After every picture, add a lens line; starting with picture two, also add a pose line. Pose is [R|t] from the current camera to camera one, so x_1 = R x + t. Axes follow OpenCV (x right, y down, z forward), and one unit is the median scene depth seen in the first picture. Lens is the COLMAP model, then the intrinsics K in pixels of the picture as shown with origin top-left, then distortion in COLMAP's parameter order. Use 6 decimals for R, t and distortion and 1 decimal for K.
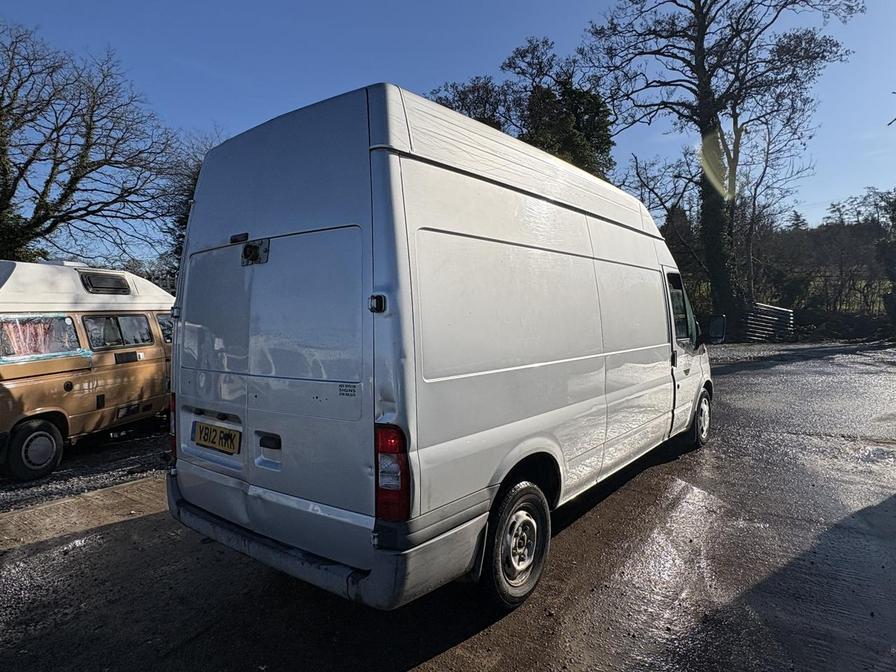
lens RADIAL K [[542.4, 0, 448.4], [0, 542.4, 342.5], [0, 0, 1]] dist [0.000092, 0.000158]
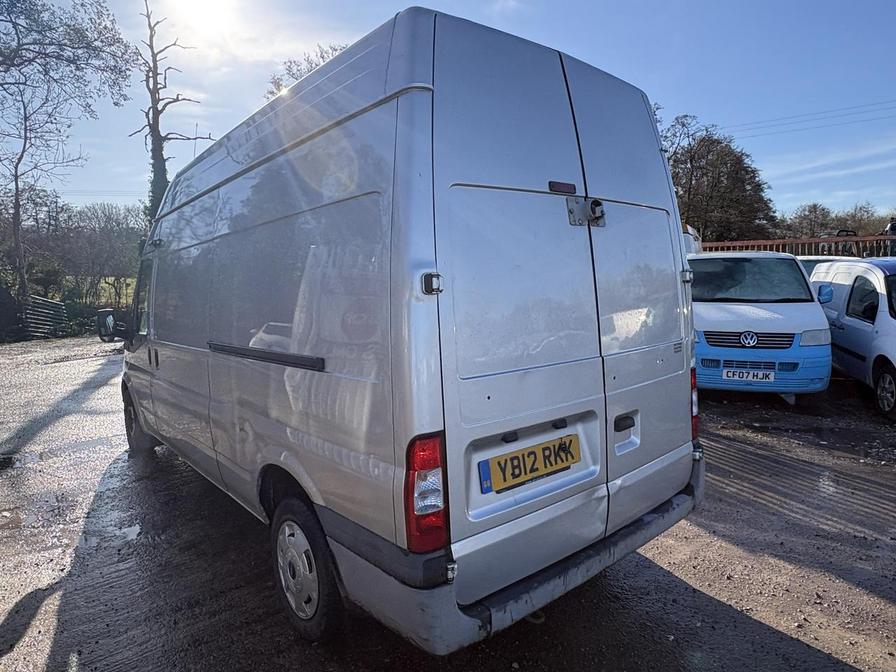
lens RADIAL K [[542.7, 0, 451.8], [0, 542.7, 334.1], [0, 0, 1]] dist [-0.003733, 0.002634]
pose [[0.205623, -0.069000, 0.976196, -1.085295], [0.075549, 0.995654, 0.054462, -0.034265], [-0.975711, 0.062552, 0.209942, 0.915788]]
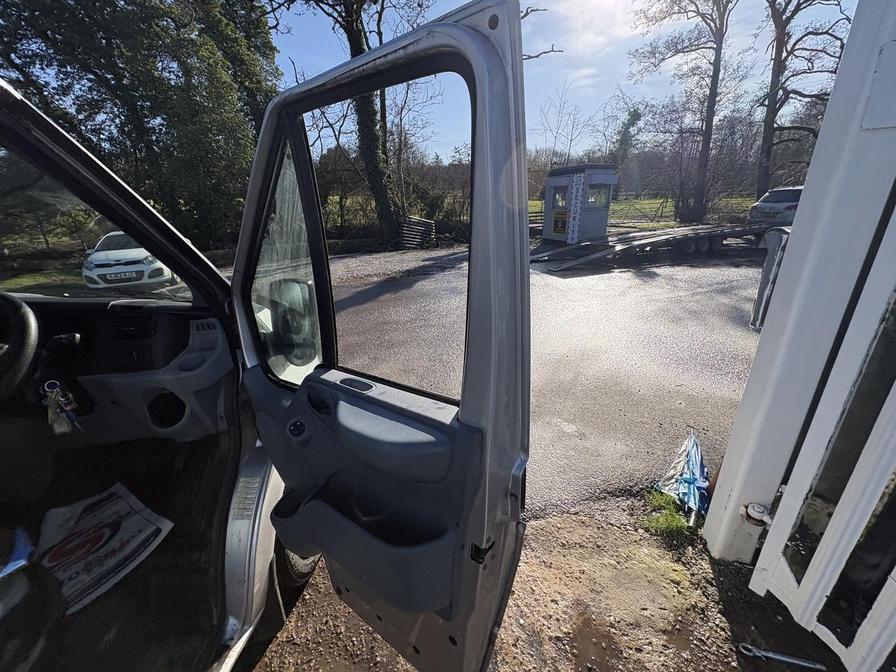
lens RADIAL K [[355.1, 0, 447.3], [0, 355.1, 335.4], [0, 0, 1]] dist [0.000364, -0.000236]
pose [[0.830942, -0.184009, 0.525048, 1.092198], [0.043563, 0.962344, 0.268322, -0.157342], [-0.554650, -0.200087, 0.807668, 1.601156]]
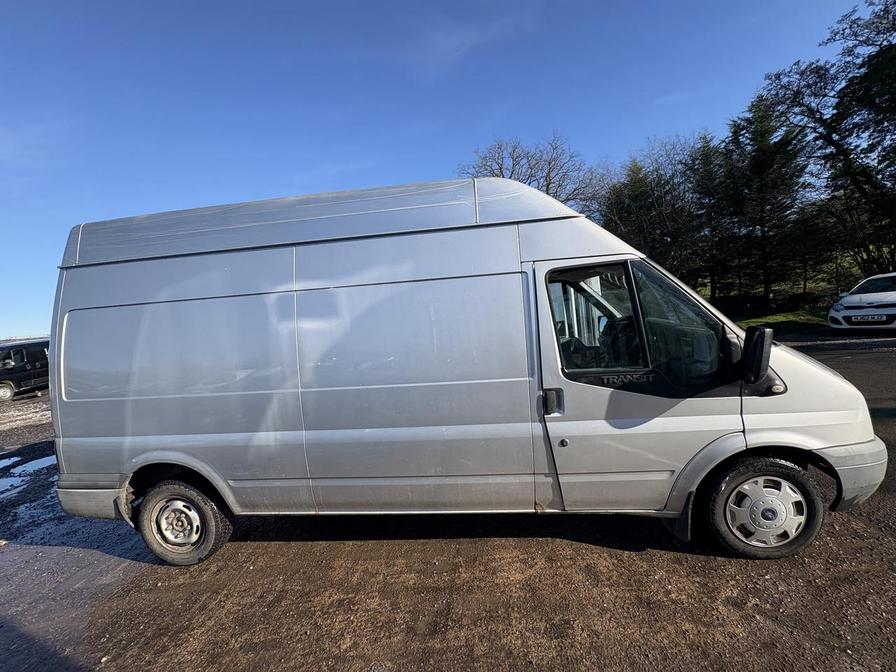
lens RADIAL K [[355.1, 0, 447.3], [0, 355.1, 335.4], [0, 0, 1]] dist [0.000364, -0.000236]
pose [[0.525583, 0.047429, -0.849419, 1.155500], [0.027881, 0.996948, 0.072918, -0.137225], [0.850285, -0.062007, 0.522657, 1.077604]]
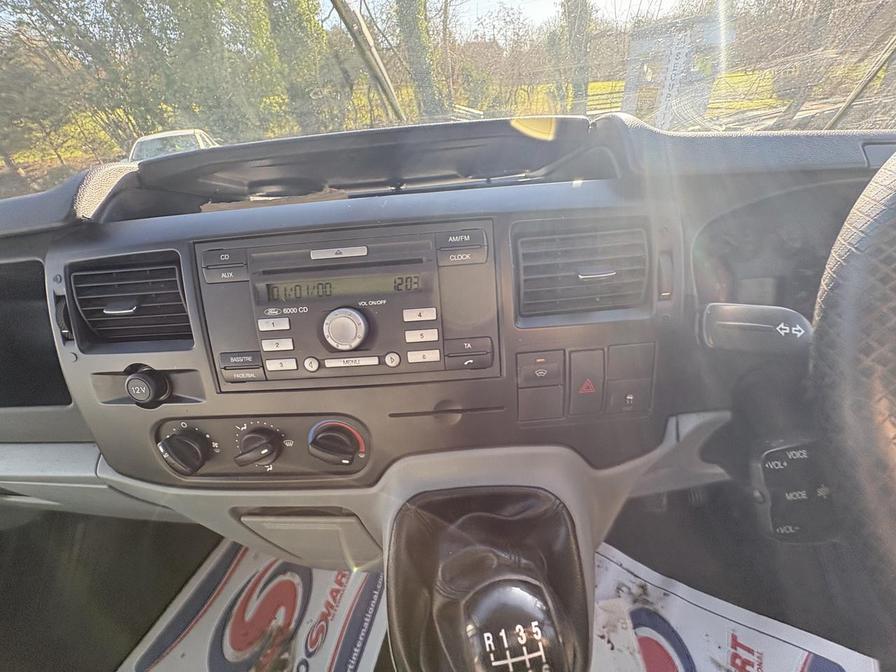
lens RADIAL K [[359.3, 0, 447.4], [0, 359.3, 337.4], [0, 0, 1]] dist [-0.001907, -0.000577]
pose [[0.848031, -0.316471, 0.425076, 0.803002], [0.083834, 0.872124, 0.482050, -0.118615], [-0.523274, -0.373157, 0.766119, 2.068026]]
